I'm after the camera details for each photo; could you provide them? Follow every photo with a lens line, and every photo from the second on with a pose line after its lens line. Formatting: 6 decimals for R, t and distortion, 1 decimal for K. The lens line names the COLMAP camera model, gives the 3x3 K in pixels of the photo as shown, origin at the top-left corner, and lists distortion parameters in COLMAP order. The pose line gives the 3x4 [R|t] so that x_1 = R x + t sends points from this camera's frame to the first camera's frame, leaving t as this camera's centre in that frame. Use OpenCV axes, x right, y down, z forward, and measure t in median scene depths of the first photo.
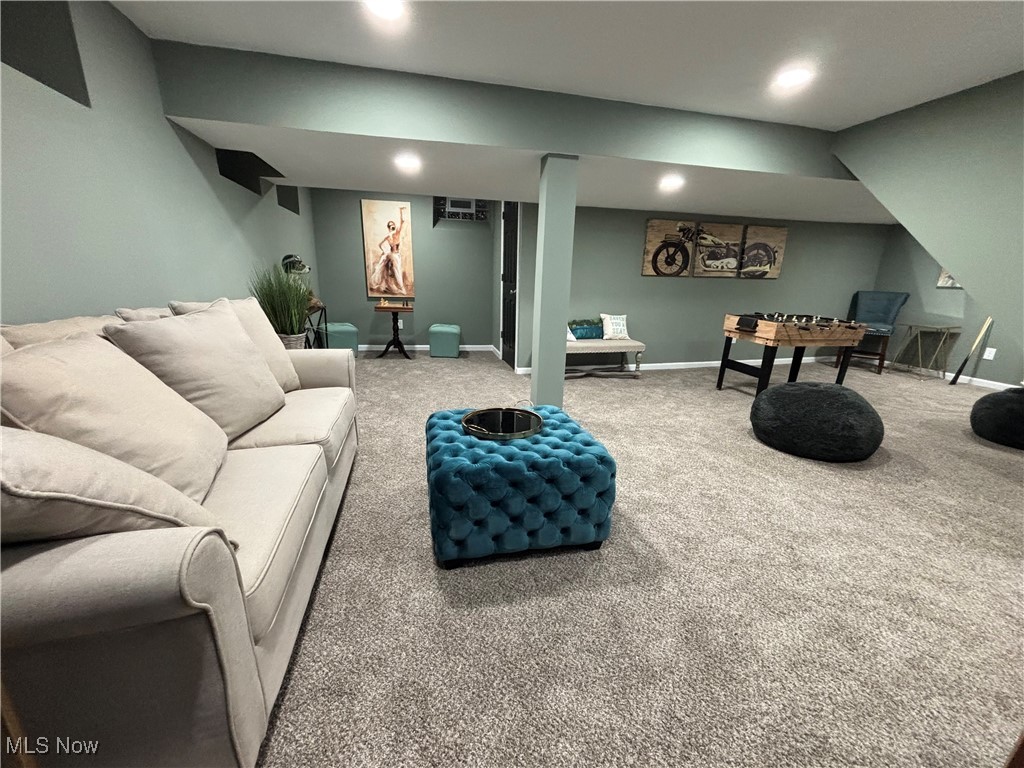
lens RADIAL K [[408.9, 0, 514.8], [0, 408.9, 387.3], [0, 0, 1]] dist [0.002005, -0.002521]
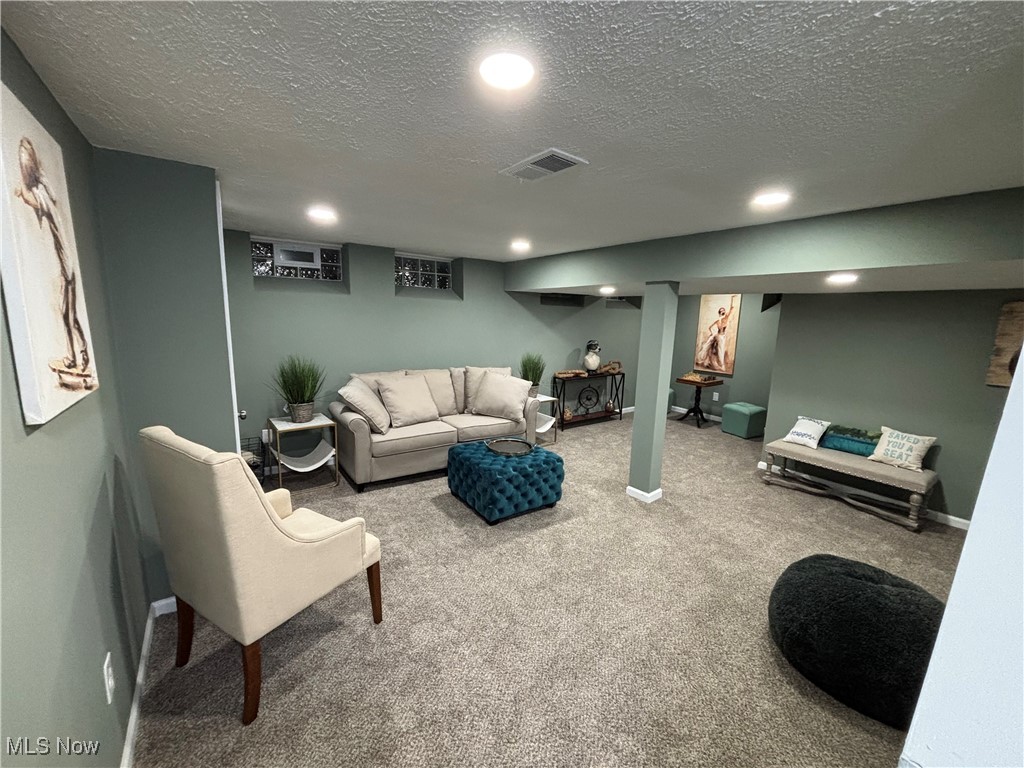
lens RADIAL K [[408.9, 0, 508.8], [0, 408.9, 383.1], [0, 0, 1]] dist [0.002005, -0.002521]
pose [[0.361577, 0.140039, -0.921765, 0.554339], [-0.266133, 0.963025, 0.041913, -0.091889], [0.893552, 0.230157, 0.385477, 0.075426]]
